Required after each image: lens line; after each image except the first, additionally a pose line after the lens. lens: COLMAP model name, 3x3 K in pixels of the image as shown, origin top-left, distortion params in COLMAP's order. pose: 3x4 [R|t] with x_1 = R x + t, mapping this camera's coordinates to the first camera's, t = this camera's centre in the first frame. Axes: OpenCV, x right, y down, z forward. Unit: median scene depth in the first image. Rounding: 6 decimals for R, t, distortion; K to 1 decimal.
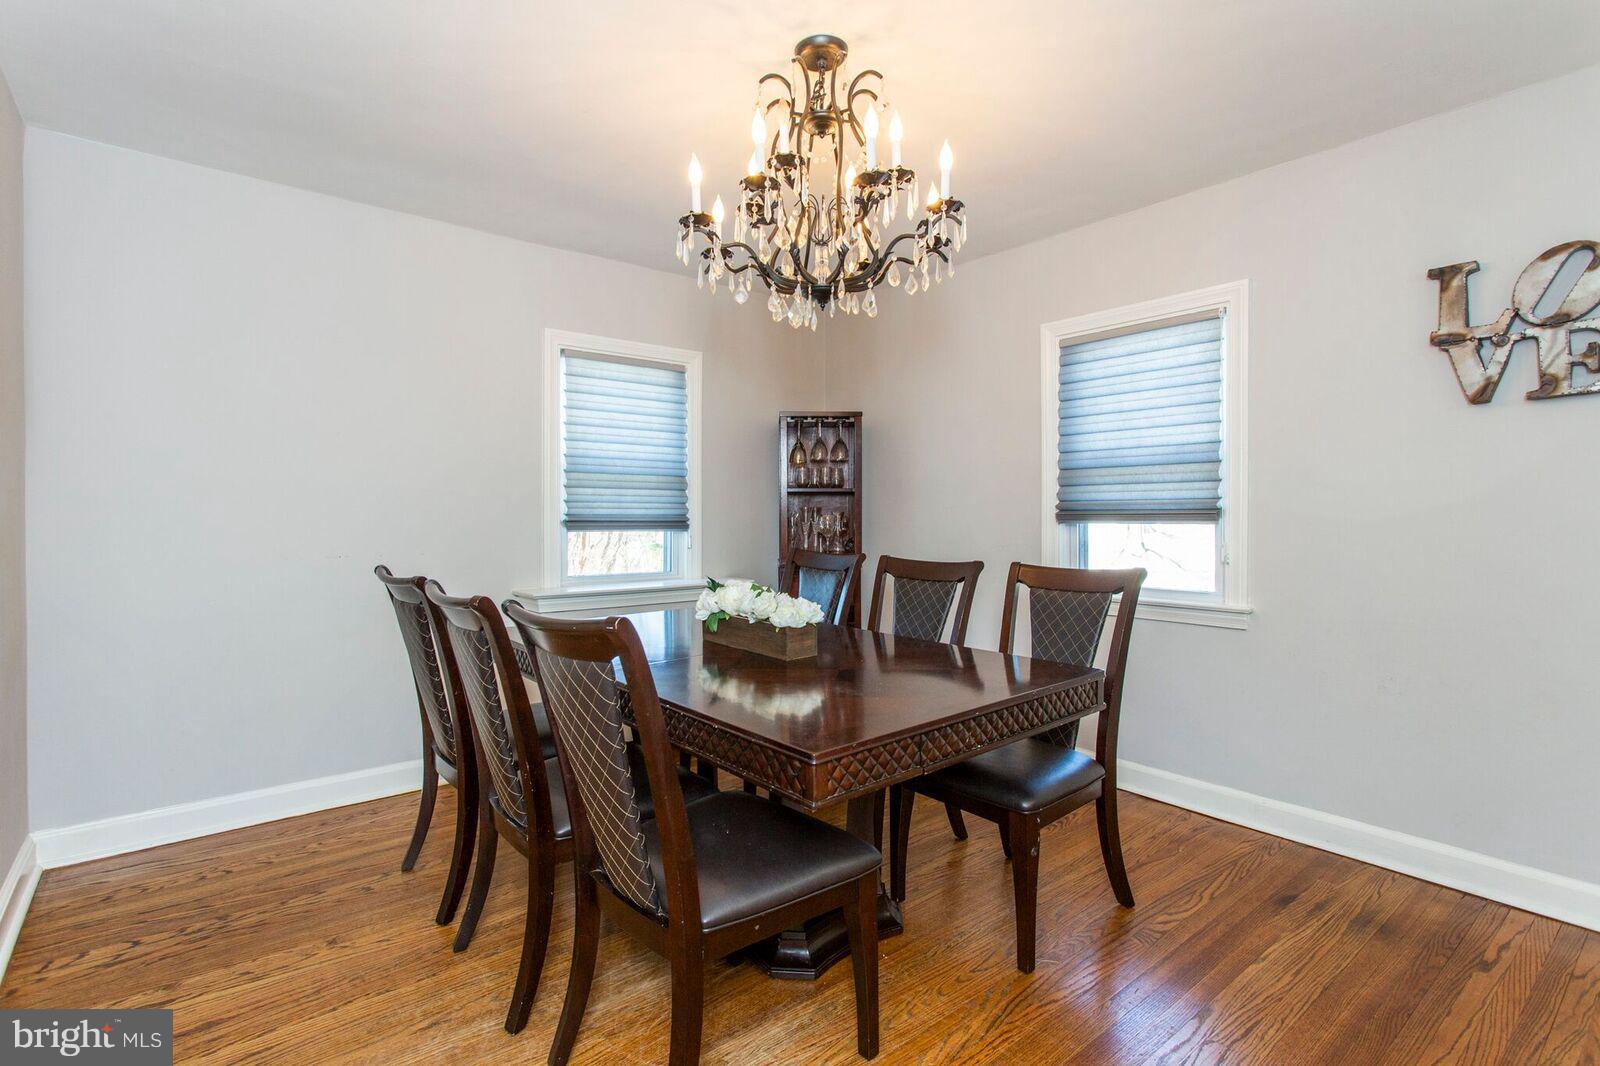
lens RADIAL K [[765.6, 0, 800.0], [0, 765.6, 533.0], [0, 0, 1]] dist [-0.002190, -0.000024]
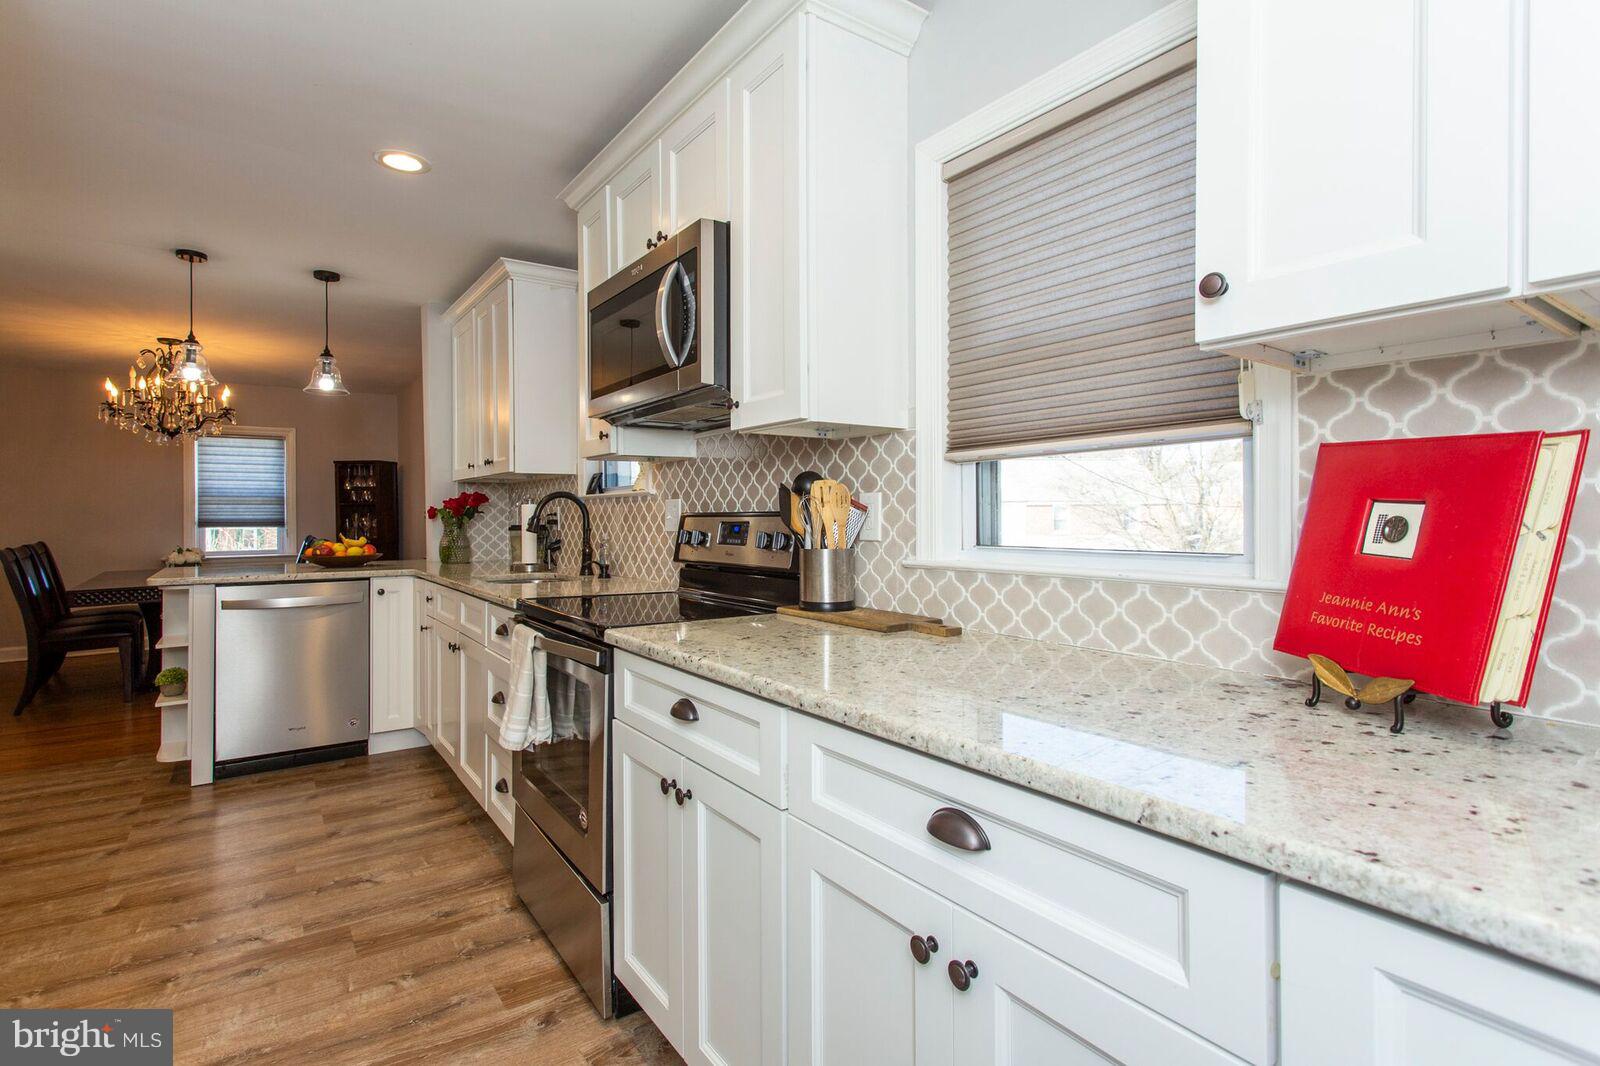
lens RADIAL K [[754.3, 0, 768.9], [0, 754.3, 519.0], [0, 0, 1]] dist [0.001040, 0.000579]
pose [[0.997266, -0.009047, -0.073336, 1.341174], [0.007728, 0.999804, -0.018251, 0.022976], [0.073487, 0.017635, 0.997140, -0.828526]]
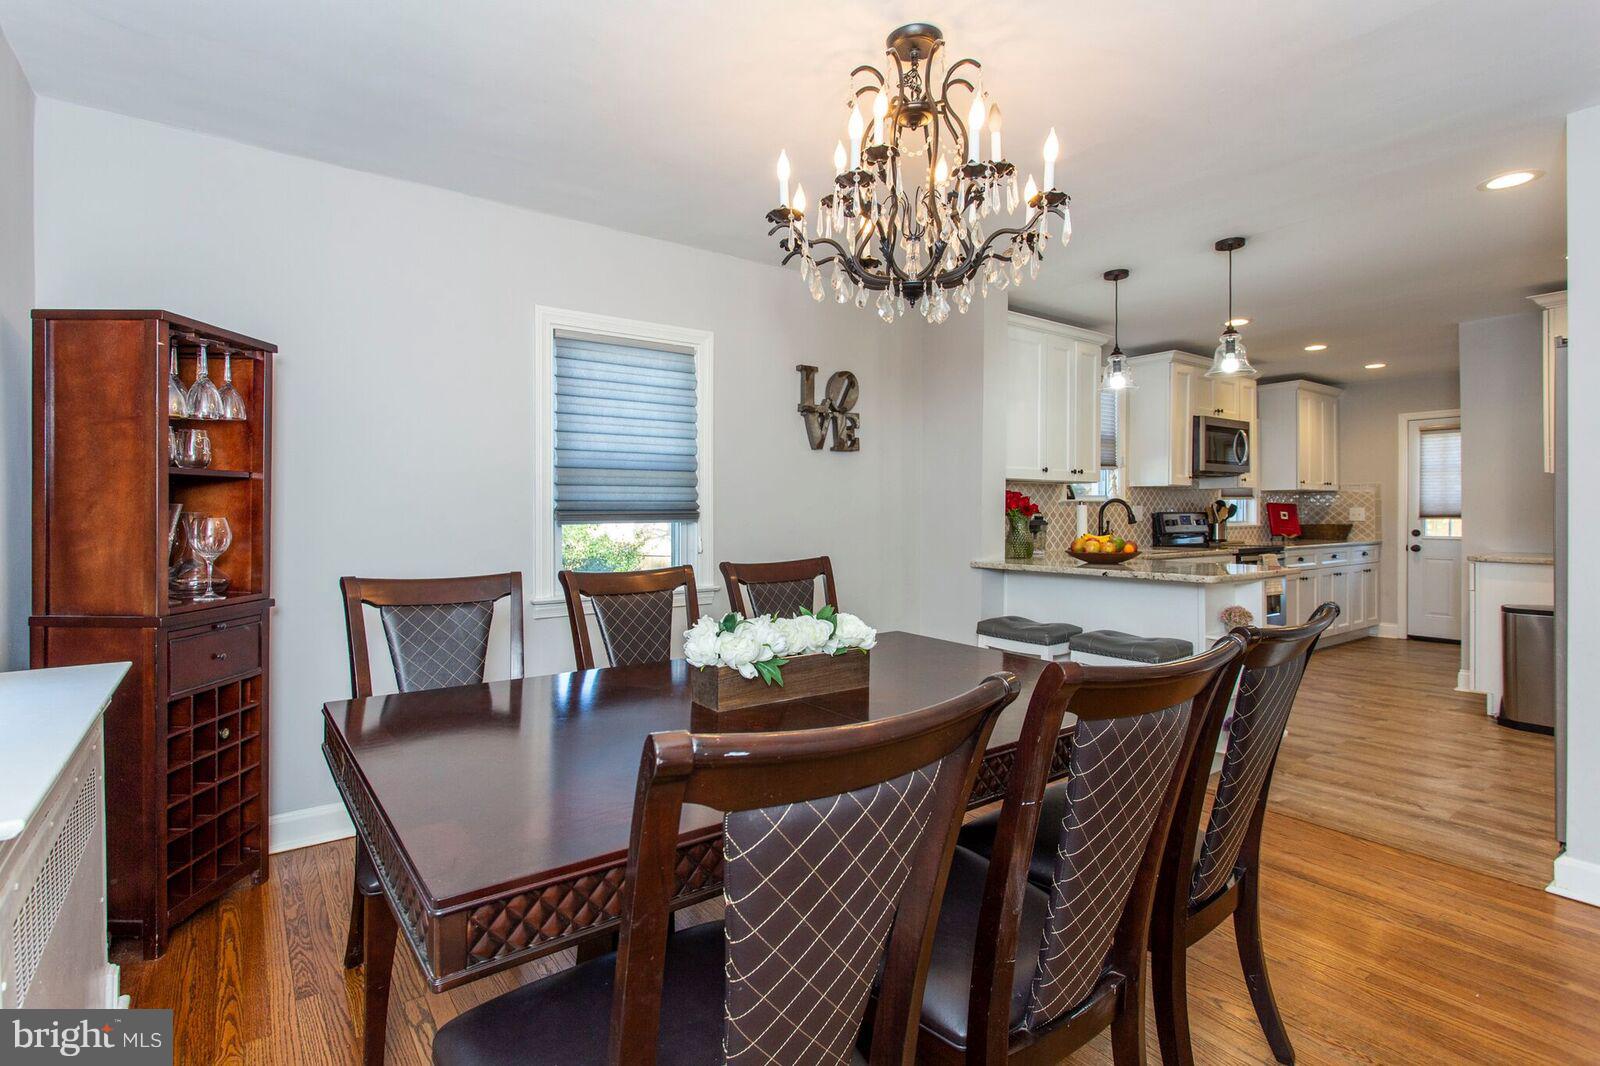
lens RADIAL K [[754.3, 0, 768.9], [0, 754.3, 519.0], [0, 0, 1]] dist [0.001040, 0.000579]
pose [[0.073517, -0.012220, 0.997219, -0.580637], [0.025280, 0.999626, 0.010386, -0.023174], [-0.996973, 0.024446, 0.073799, 0.690300]]
